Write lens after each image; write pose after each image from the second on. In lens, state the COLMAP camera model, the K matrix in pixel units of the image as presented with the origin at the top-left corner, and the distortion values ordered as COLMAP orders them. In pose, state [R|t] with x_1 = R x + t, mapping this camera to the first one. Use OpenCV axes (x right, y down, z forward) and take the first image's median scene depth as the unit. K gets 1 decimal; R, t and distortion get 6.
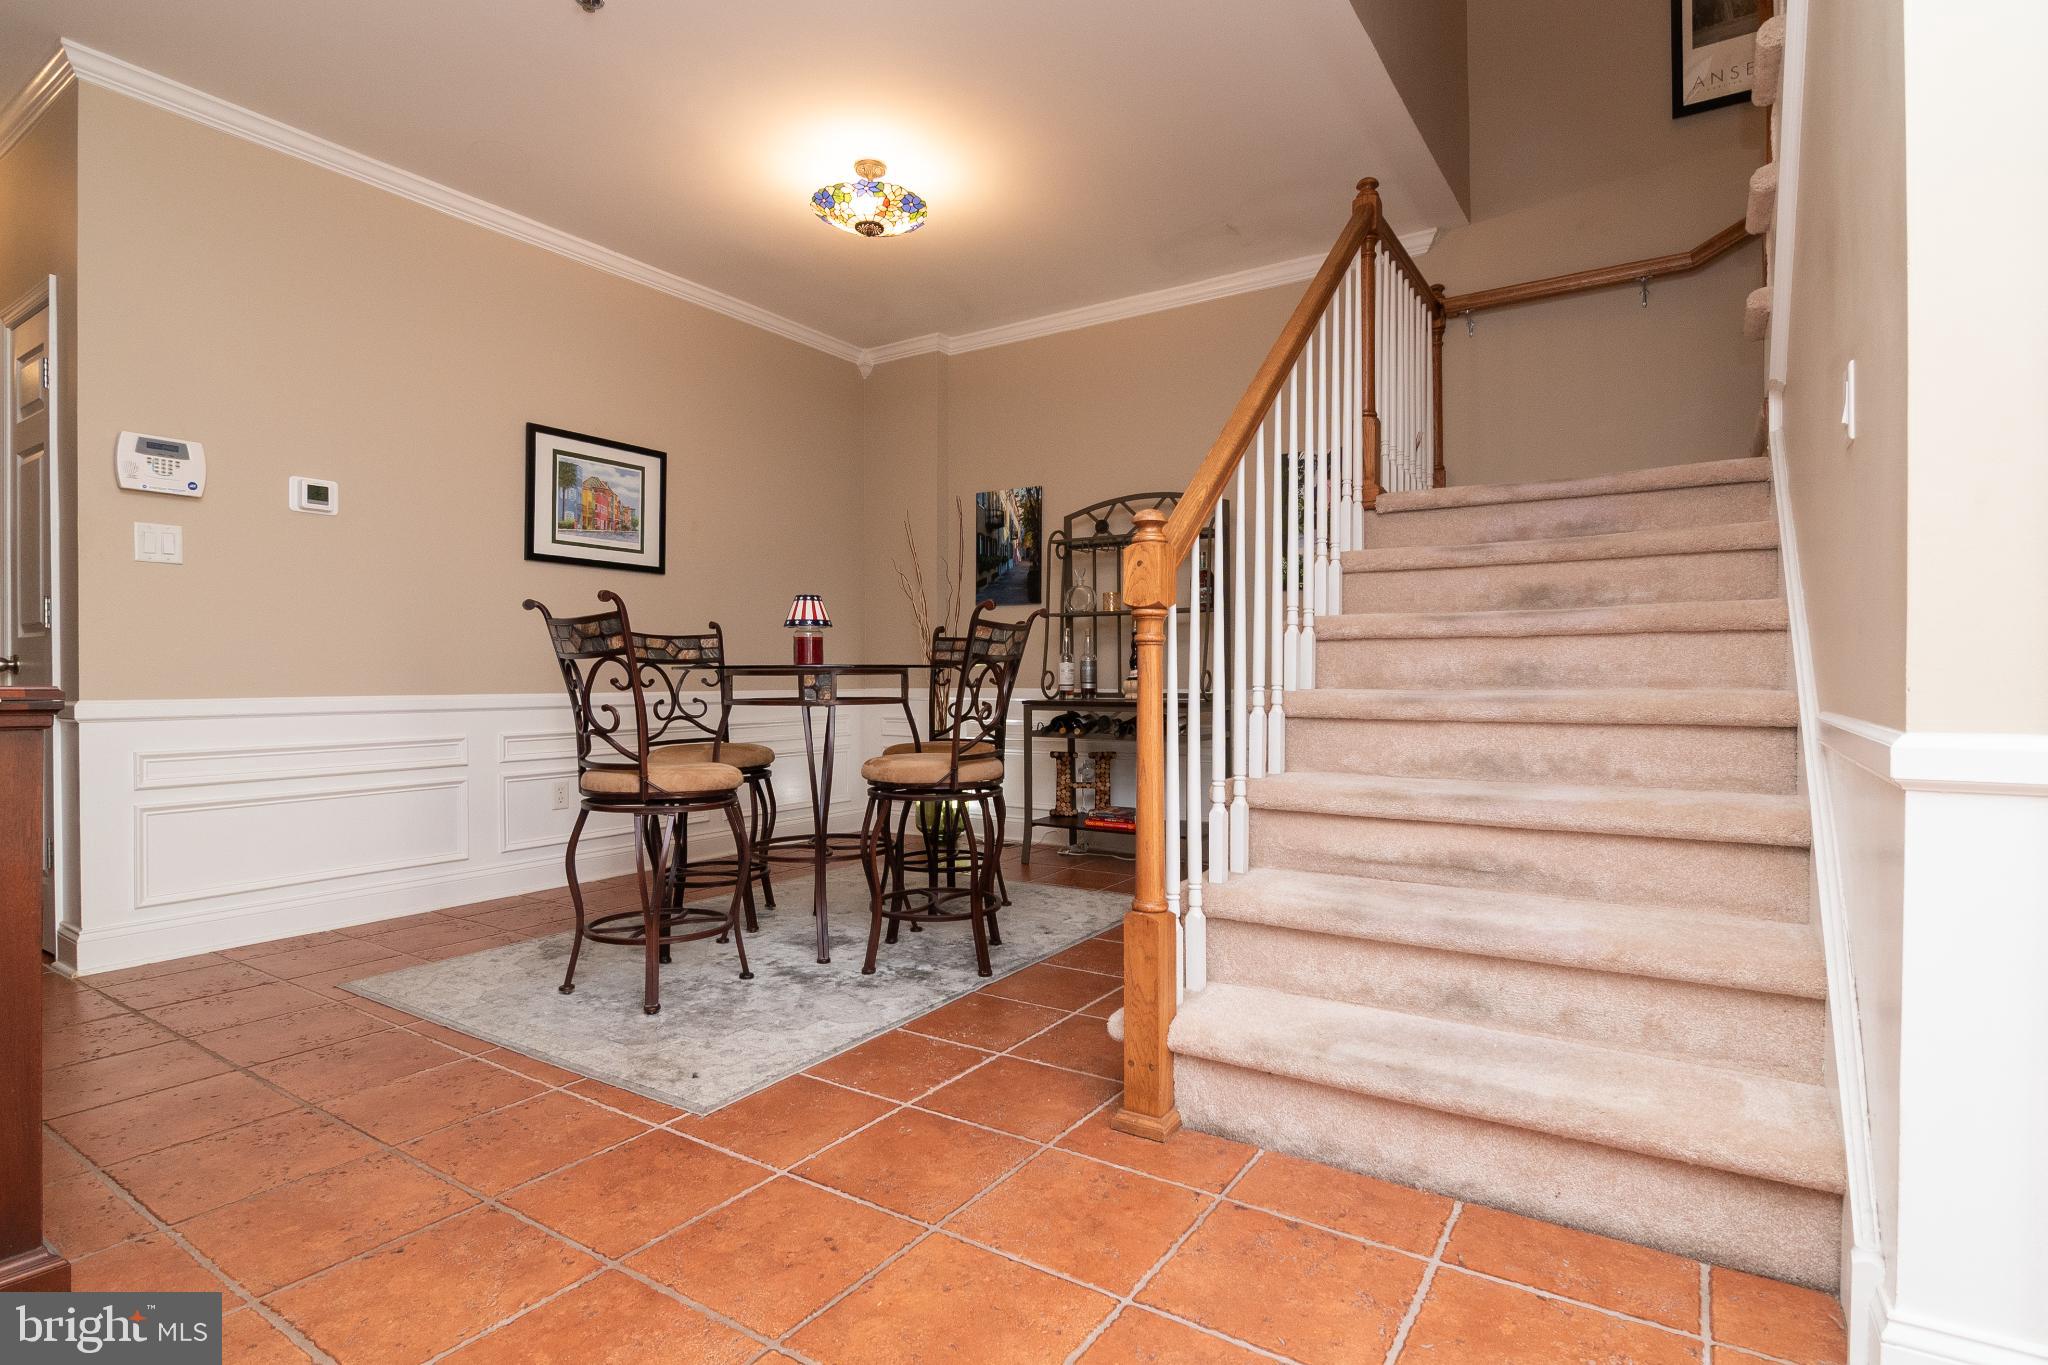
lens RADIAL K [[993.4, 0, 1015.3], [0, 993.4, 690.3], [0, 0, 1]] dist [-0.002838, -0.000269]
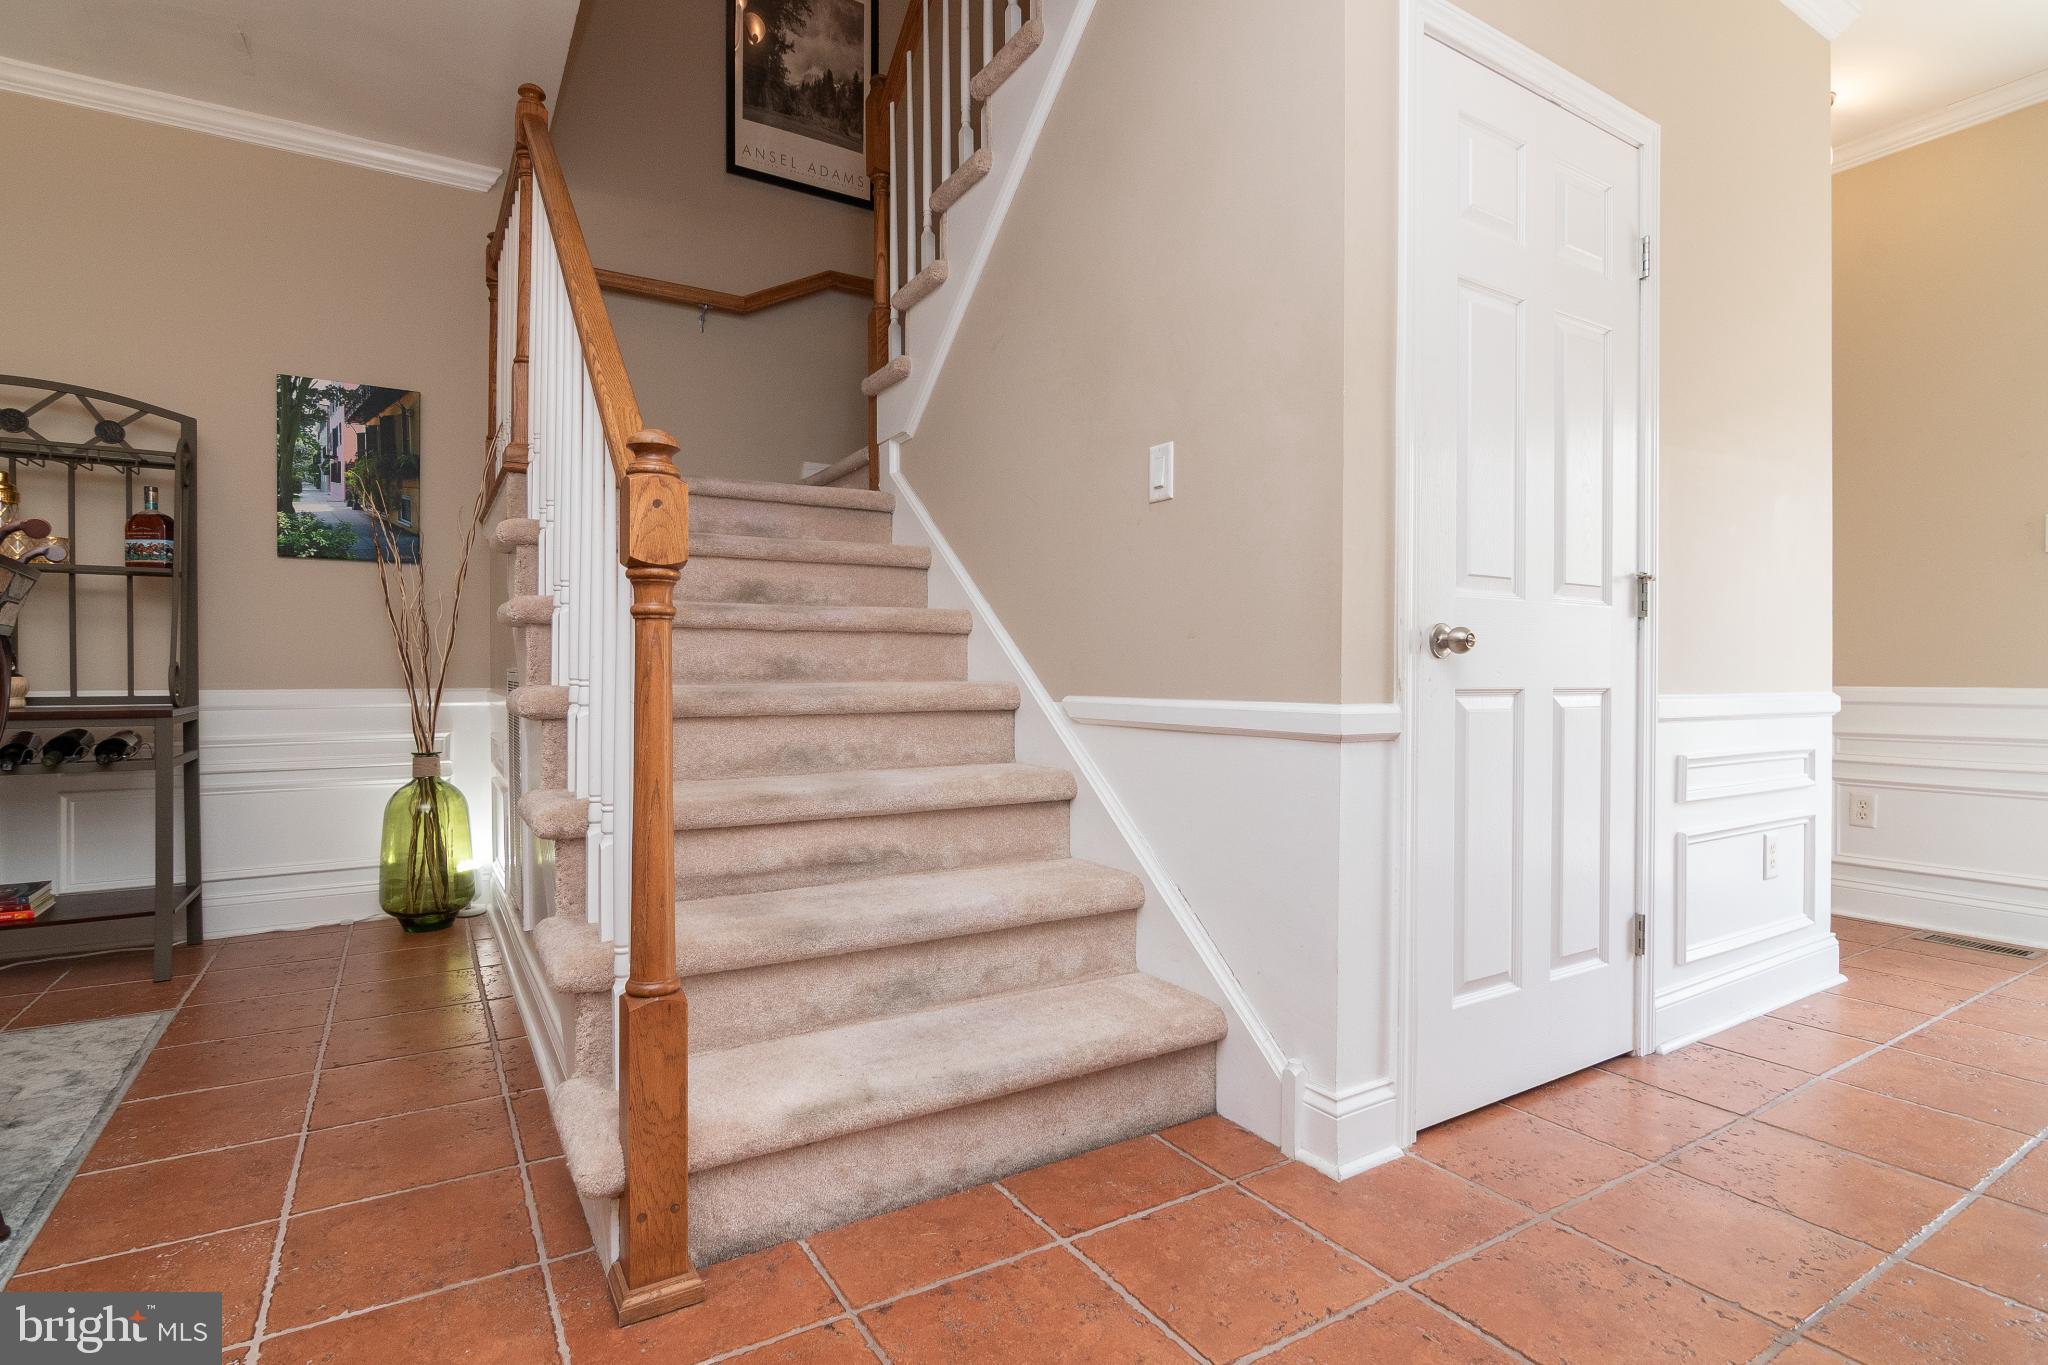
lens RADIAL K [[993.4, 0, 1005.1], [0, 993.4, 680.7], [0, 0, 1]] dist [-0.002838, -0.000269]
pose [[0.438537, 0.000708, 0.898713, -0.327329], [0.006611, 0.999970, -0.004013, 0.002695], [-0.898689, 0.007702, 0.438519, 0.379657]]
